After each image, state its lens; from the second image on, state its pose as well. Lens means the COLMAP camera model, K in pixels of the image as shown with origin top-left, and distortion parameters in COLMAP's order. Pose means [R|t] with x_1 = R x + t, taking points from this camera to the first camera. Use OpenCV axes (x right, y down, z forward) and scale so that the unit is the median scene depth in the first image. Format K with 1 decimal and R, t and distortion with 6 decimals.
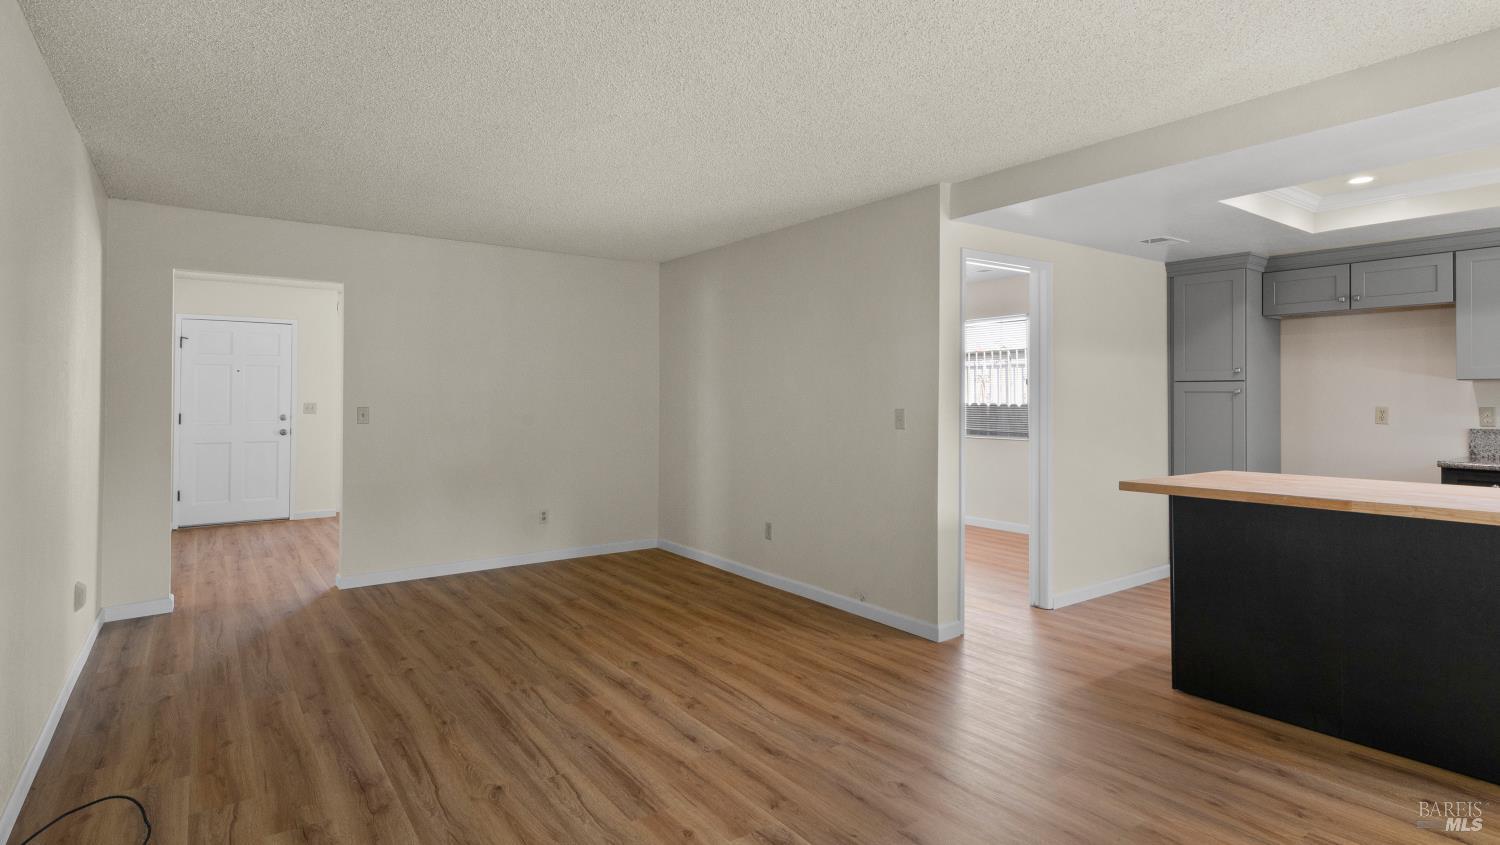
lens RADIAL K [[755.6, 0, 746.3], [0, 755.6, 374.1], [0, 0, 1]] dist [0.008608, -0.000603]
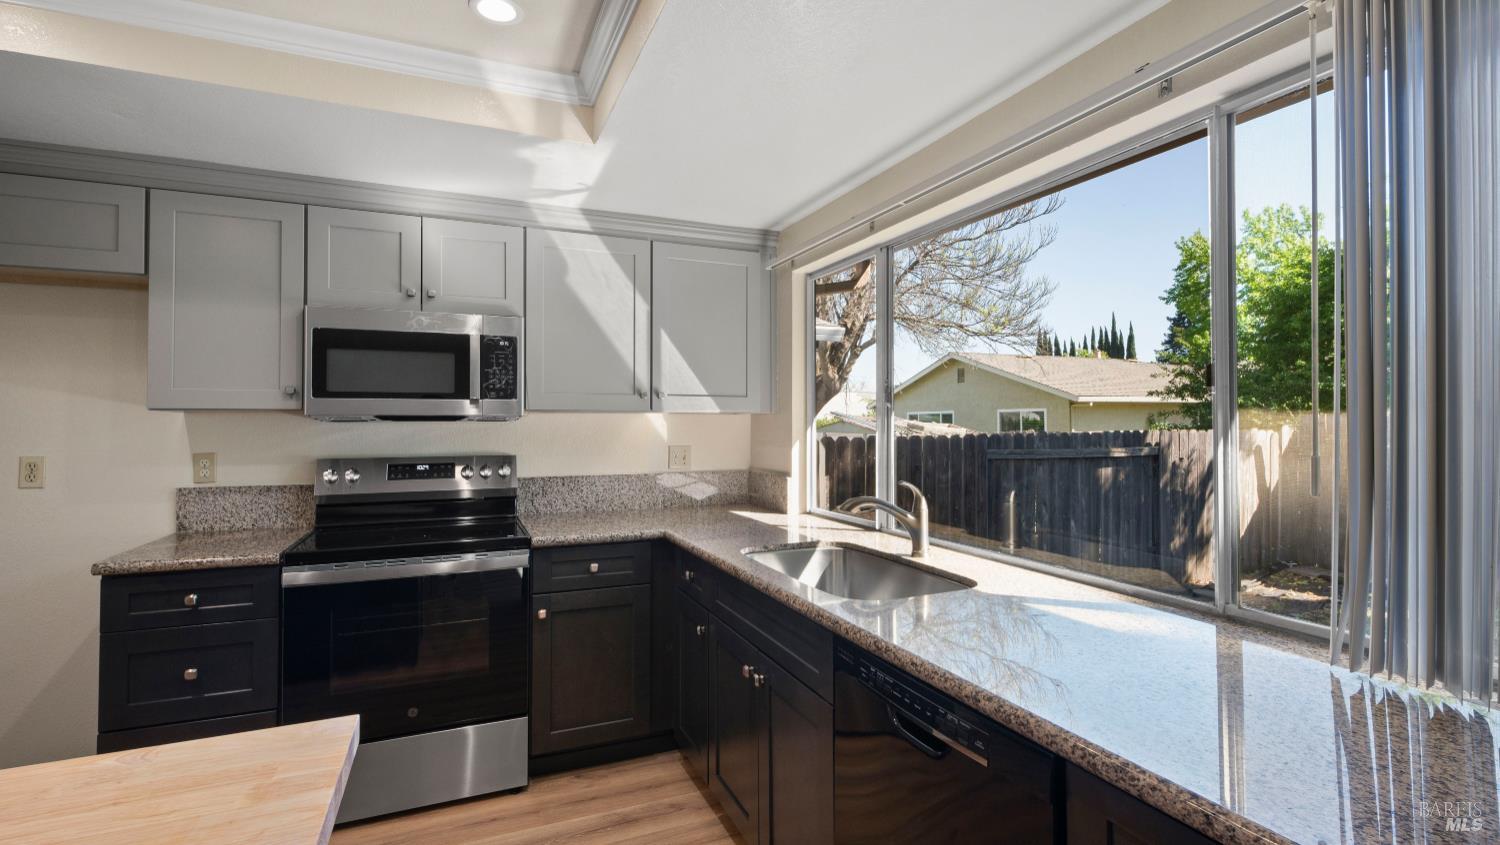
lens RADIAL K [[679.2, 0, 744.9], [0, 679.2, 424.1], [0, 0, 1]] dist [0.009722, -0.000098]
pose [[0.221495, -0.003602, 0.975155, 0.712588], [-0.025676, 0.999625, 0.009525, 0.002633], [-0.974823, -0.027148, 0.221320, 0.597168]]
